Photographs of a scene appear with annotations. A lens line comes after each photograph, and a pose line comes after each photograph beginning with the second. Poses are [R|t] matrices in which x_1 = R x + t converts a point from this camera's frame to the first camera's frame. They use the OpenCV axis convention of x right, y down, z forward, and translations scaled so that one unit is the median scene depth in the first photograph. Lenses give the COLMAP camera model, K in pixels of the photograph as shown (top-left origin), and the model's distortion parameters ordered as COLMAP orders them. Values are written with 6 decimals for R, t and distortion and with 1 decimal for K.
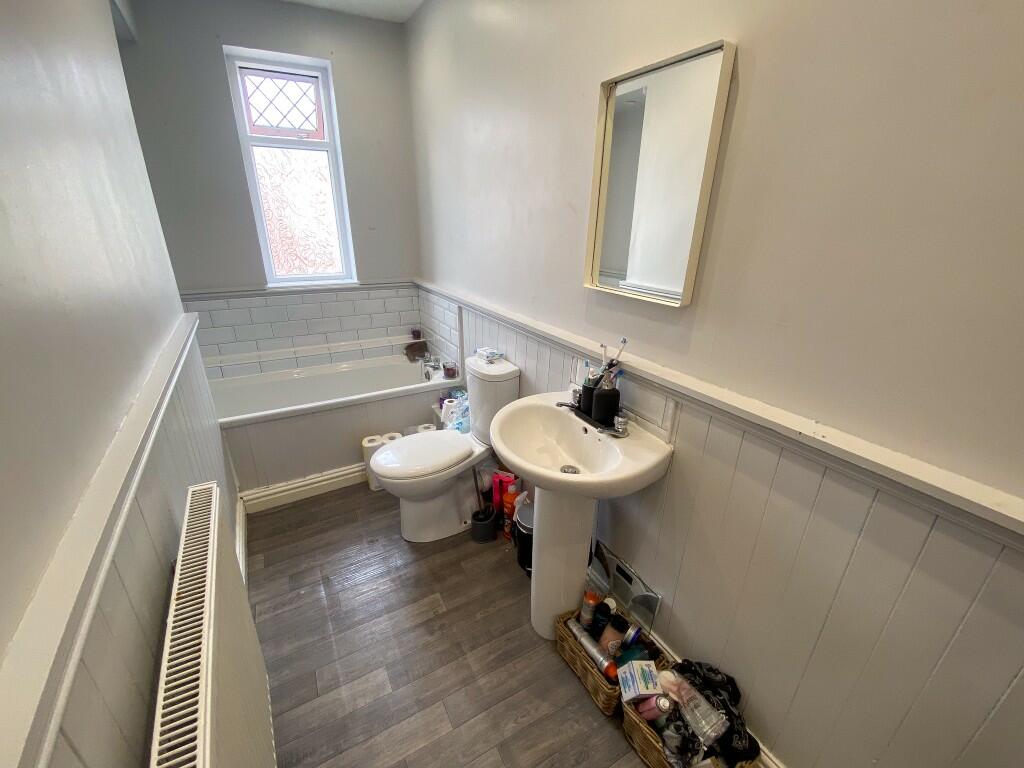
lens RADIAL K [[415.2, 0, 512.0], [0, 415.2, 384.0], [0, 0, 1]] dist [0.049460, -0.037904]
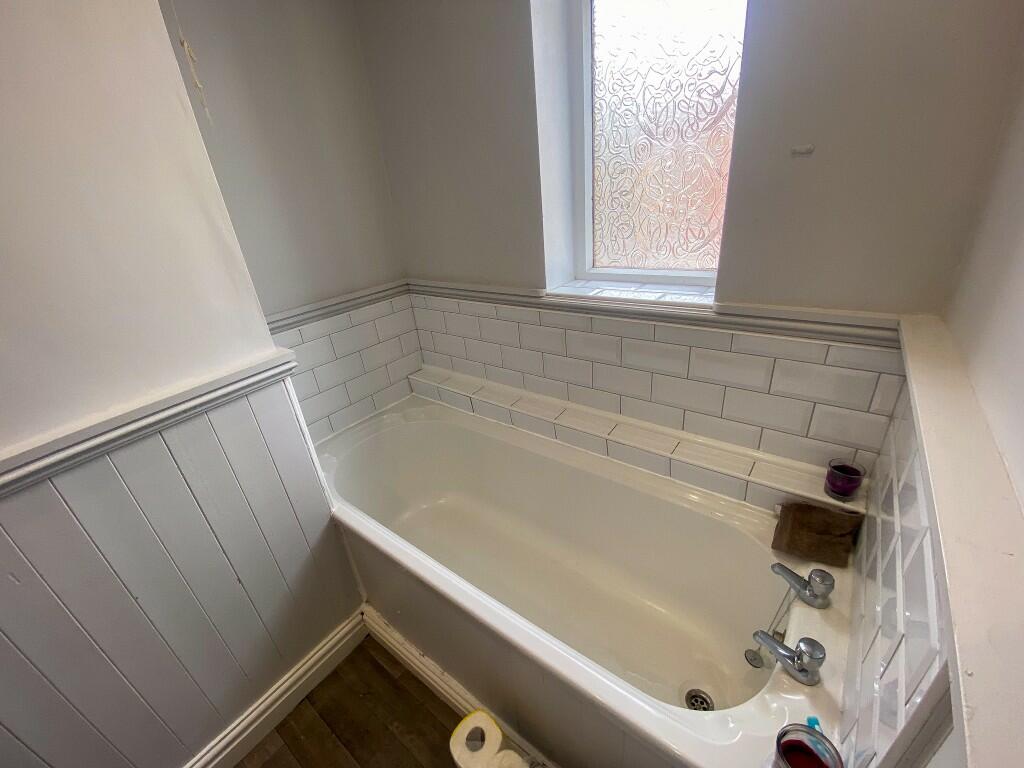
lens RADIAL K [[415.2, 0, 512.0], [0, 415.2, 384.0], [0, 0, 1]] dist [0.049460, -0.037904]
pose [[0.394466, 0.366426, -0.842691, -0.084954], [-0.242418, 0.926065, 0.289202, -0.232700], [0.886358, 0.090203, 0.454129, 0.636712]]
